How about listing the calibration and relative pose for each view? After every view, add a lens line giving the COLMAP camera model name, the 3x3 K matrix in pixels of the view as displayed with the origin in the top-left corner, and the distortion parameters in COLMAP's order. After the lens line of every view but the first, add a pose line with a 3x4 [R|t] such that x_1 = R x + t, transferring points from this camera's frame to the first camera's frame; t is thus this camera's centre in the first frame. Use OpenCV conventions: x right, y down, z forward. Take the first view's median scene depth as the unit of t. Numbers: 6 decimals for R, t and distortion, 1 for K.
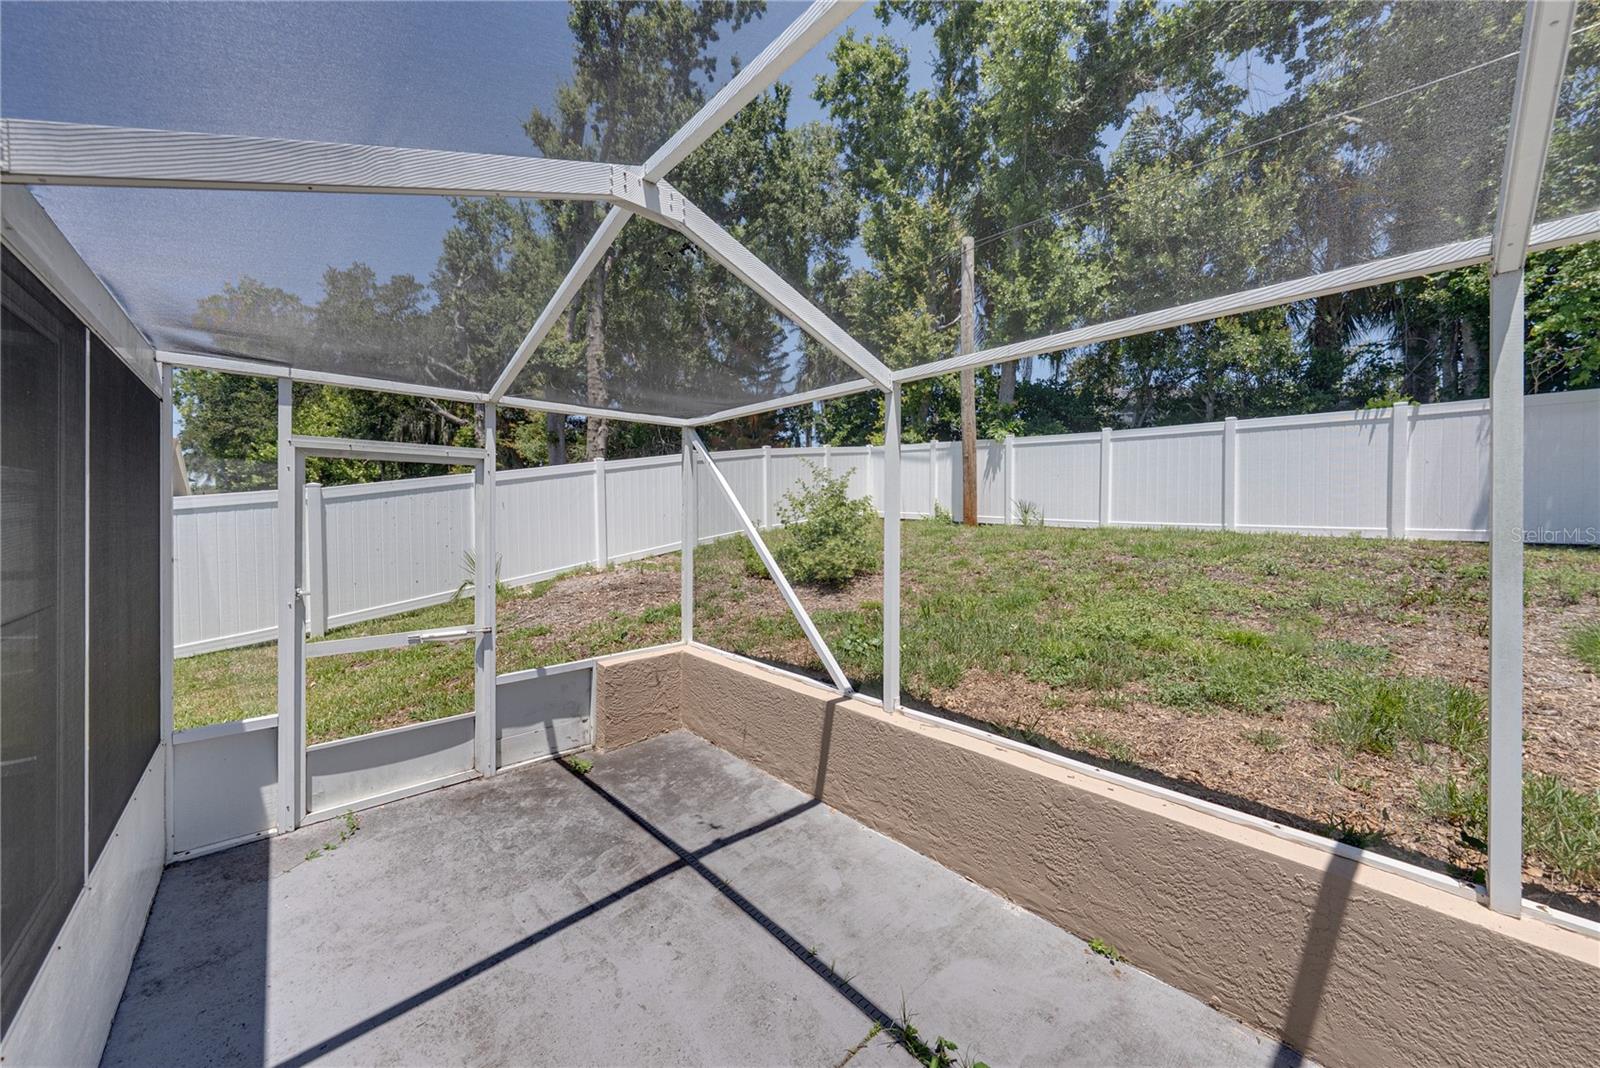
lens RADIAL K [[554.1, 0, 799.2], [0, 554.1, 517.1], [0, 0, 1]] dist [-0.003976, 0.000805]
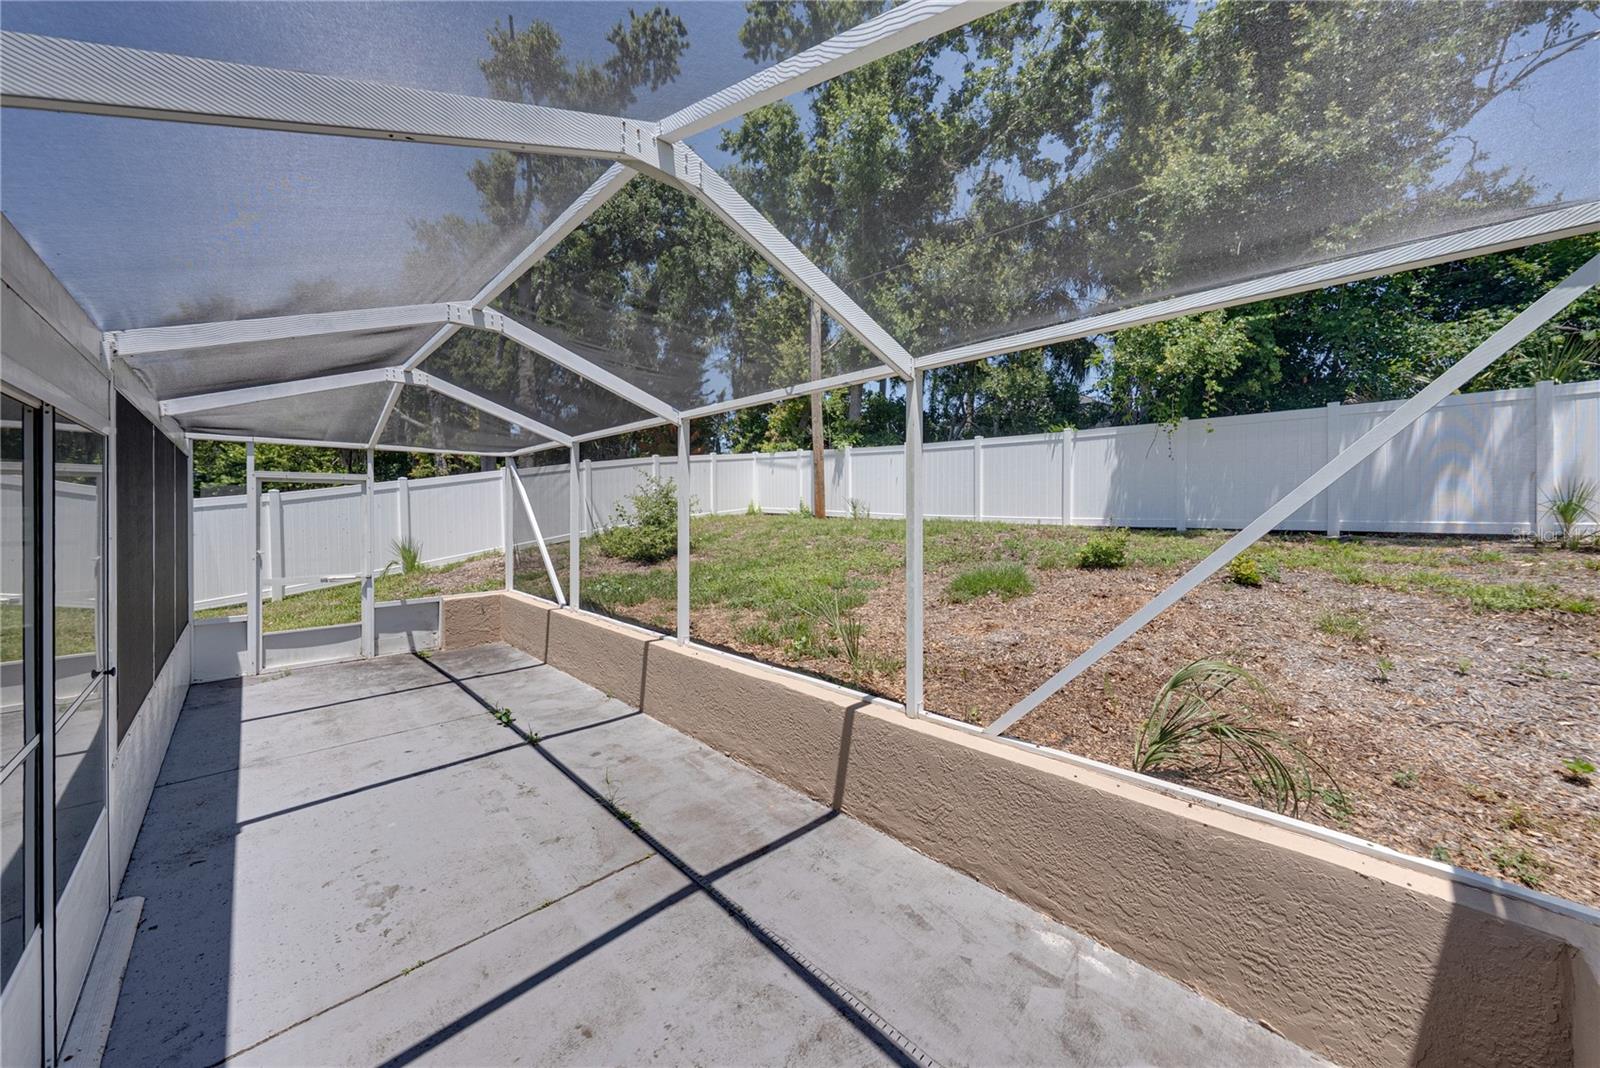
lens RADIAL K [[554.1, 0, 803.6], [0, 554.1, 513.1], [0, 0, 1]] dist [-0.003976, 0.000805]
pose [[0.999461, -0.006153, 0.032239, 0.605120], [0.006140, 0.999981, 0.000508, 0.006386], [-0.032242, -0.000310, 0.999480, -0.638585]]
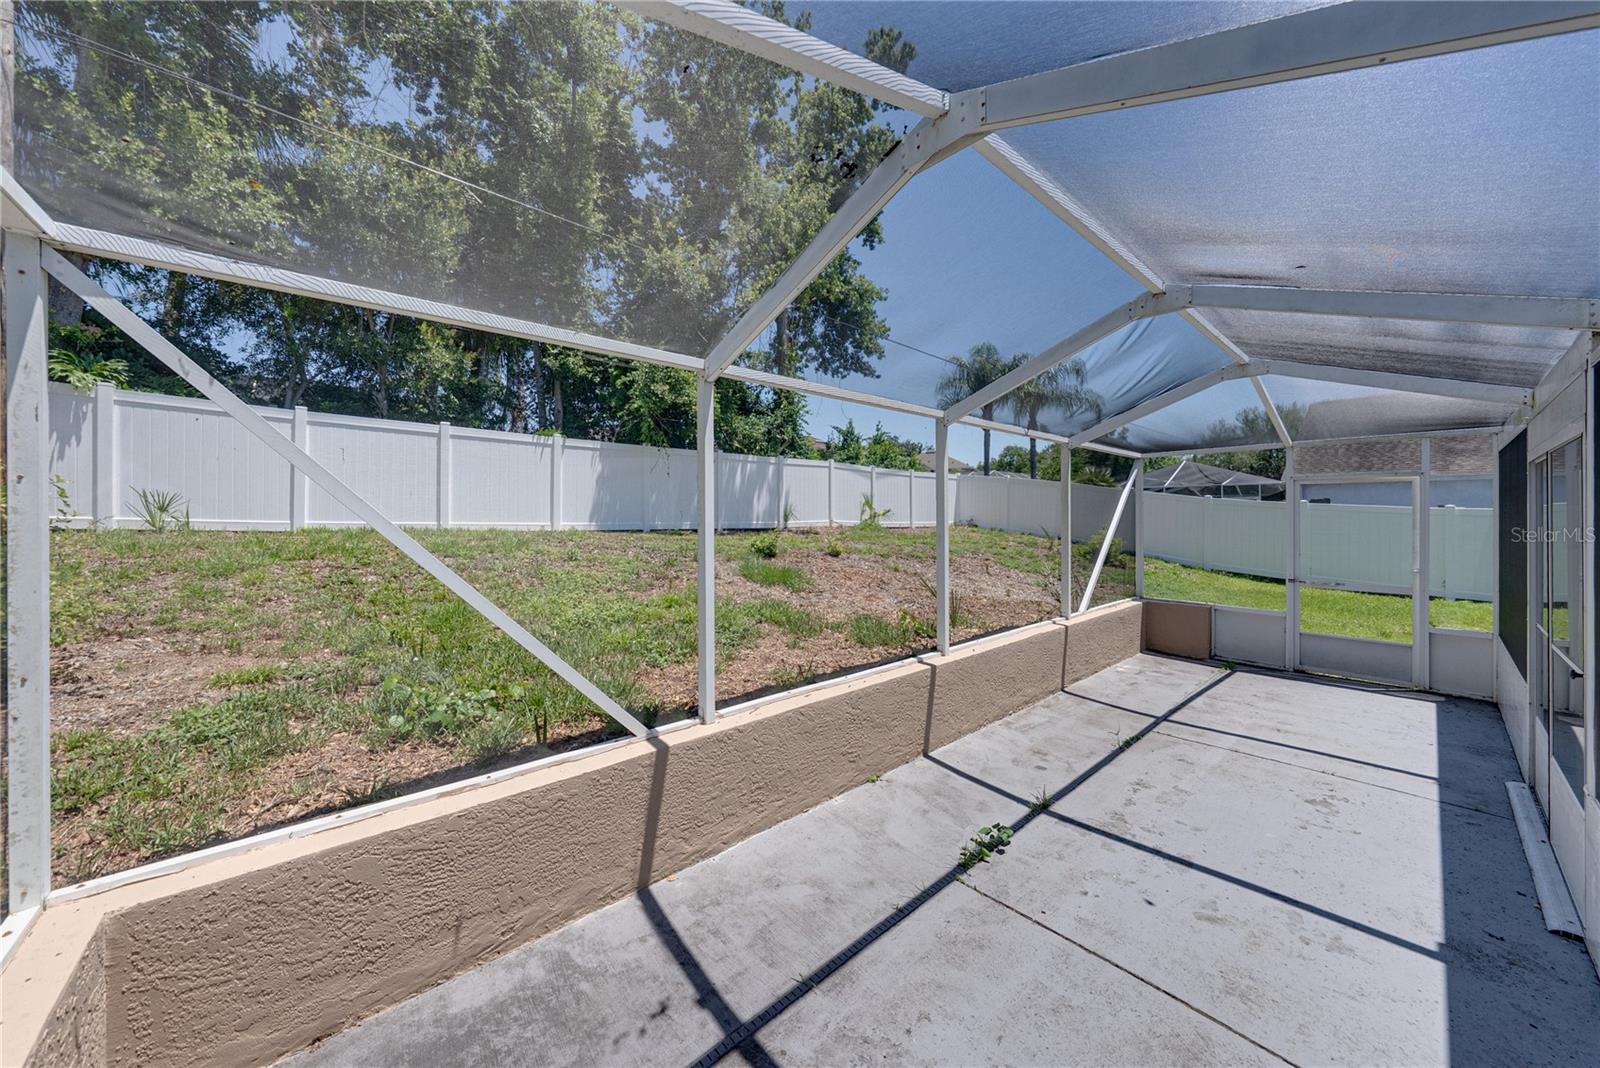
lens RADIAL K [[554.1, 0, 797.3], [0, 554.1, 517.2], [0, 0, 1]] dist [-0.003976, 0.000805]
pose [[0.034521, -0.006145, 0.999385, -0.507658], [0.003700, 0.999975, 0.006021, -0.000473], [-0.999397, 0.003490, 0.034543, 0.543523]]
